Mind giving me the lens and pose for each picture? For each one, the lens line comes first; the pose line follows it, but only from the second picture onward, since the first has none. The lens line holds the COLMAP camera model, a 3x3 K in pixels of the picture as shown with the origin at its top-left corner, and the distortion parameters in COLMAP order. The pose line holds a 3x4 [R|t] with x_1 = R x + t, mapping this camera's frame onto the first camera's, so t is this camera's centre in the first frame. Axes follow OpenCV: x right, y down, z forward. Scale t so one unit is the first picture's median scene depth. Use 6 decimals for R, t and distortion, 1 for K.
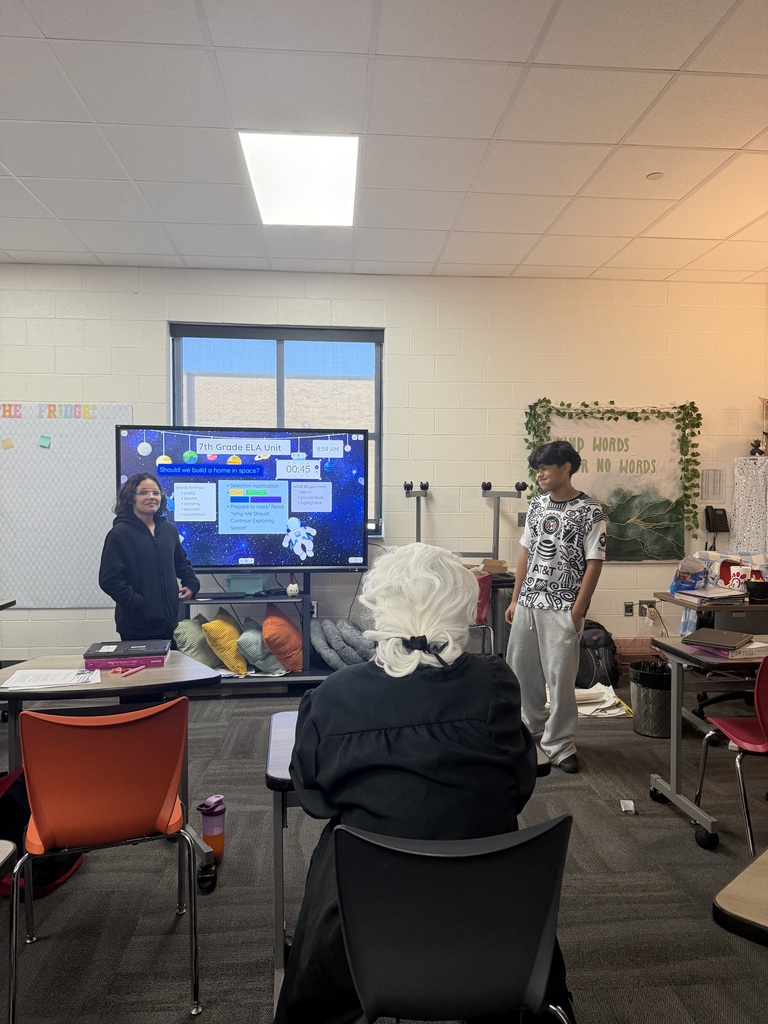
lens RADIAL K [[716.6, 0, 388.7], [0, 716.6, 511.7], [0, 0, 1]] dist [0.054065, -0.005304]
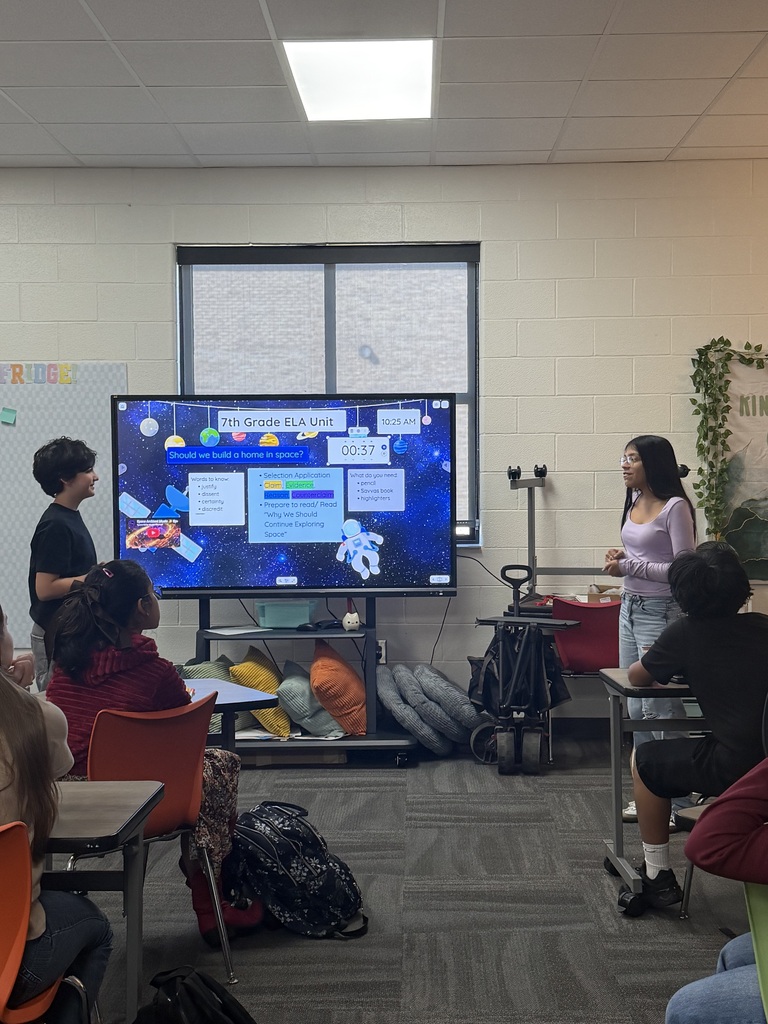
lens RADIAL K [[1372.3, 0, 381.2], [0, 1372.3, 508.4], [0, 0, 1]] dist [0.171033, 0.000000]
pose [[0.994553, -0.008827, -0.103858, 0.036879], [0.009341, 0.999946, 0.004462, -0.008187], [0.103814, -0.005408, 0.994582, -0.340616]]
